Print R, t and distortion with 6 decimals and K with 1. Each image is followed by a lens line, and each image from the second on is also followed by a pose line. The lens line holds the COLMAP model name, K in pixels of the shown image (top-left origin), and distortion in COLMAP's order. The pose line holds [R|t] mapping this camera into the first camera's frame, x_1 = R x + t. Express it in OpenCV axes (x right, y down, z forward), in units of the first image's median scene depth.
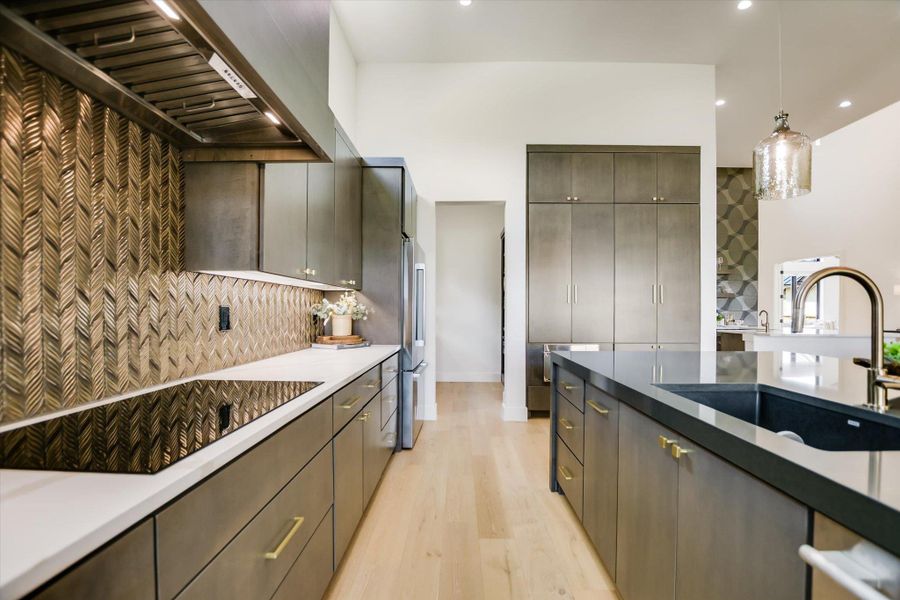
lens RADIAL K [[407.6, 0, 449.4], [0, 407.6, 312.2], [0, 0, 1]] dist [-0.027997, 0.000283]
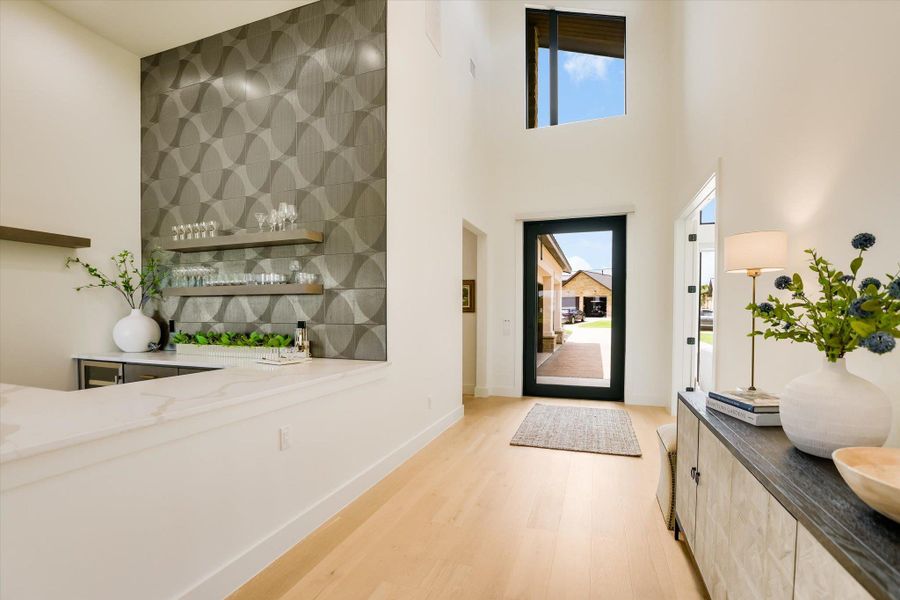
lens RADIAL K [[413.7, 0, 448.3], [0, 413.7, 321.6], [0, 0, 1]] dist [-0.000393, -0.000025]
pose [[0.945011, 0.004049, -0.327013, 2.067951], [-0.001380, 0.999964, 0.008394, -0.021119], [0.327035, -0.007481, 0.944983, 1.306001]]
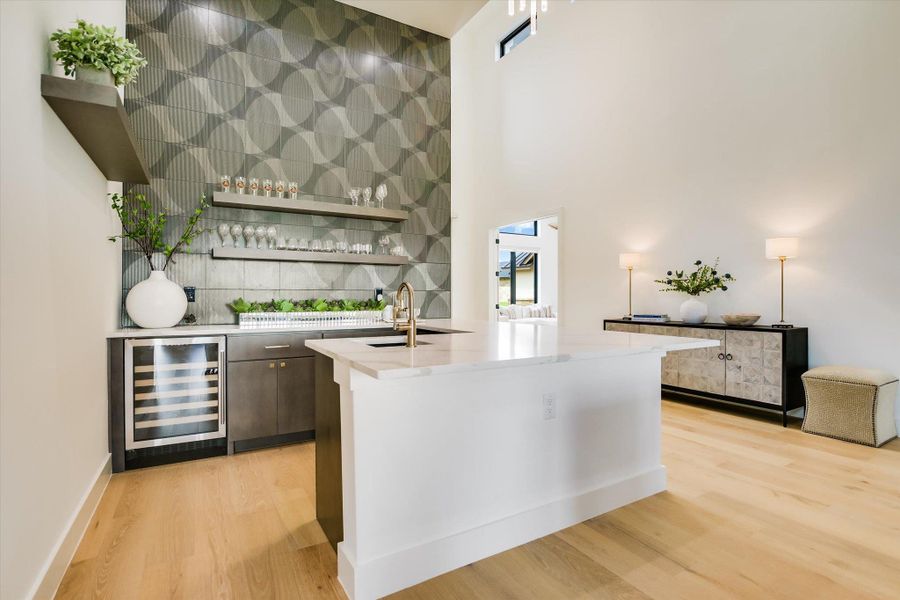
lens RADIAL K [[426.0, 0, 450.0], [0, 426.0, 300.0], [0, 0, 1]] dist [-0.024395, 0.000120]
pose [[0.854971, -0.008276, 0.518610, 0.972837], [0.005386, 0.999960, 0.007079, 0.011394], [-0.518648, -0.003259, 0.854982, 1.035091]]
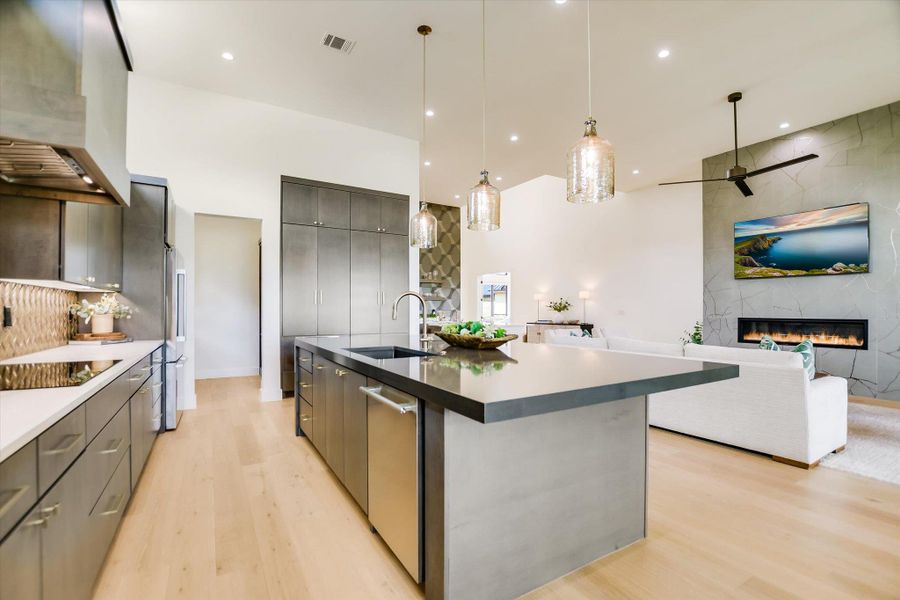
lens RADIAL K [[407.6, 0, 449.4], [0, 407.6, 312.2], [0, 0, 1]] dist [-0.027997, 0.000283]
pose [[0.846810, -0.004405, 0.531877, -0.038082], [0.004032, 0.999990, 0.001862, 0.002382], [-0.531880, 0.000568, 0.846819, -0.386615]]
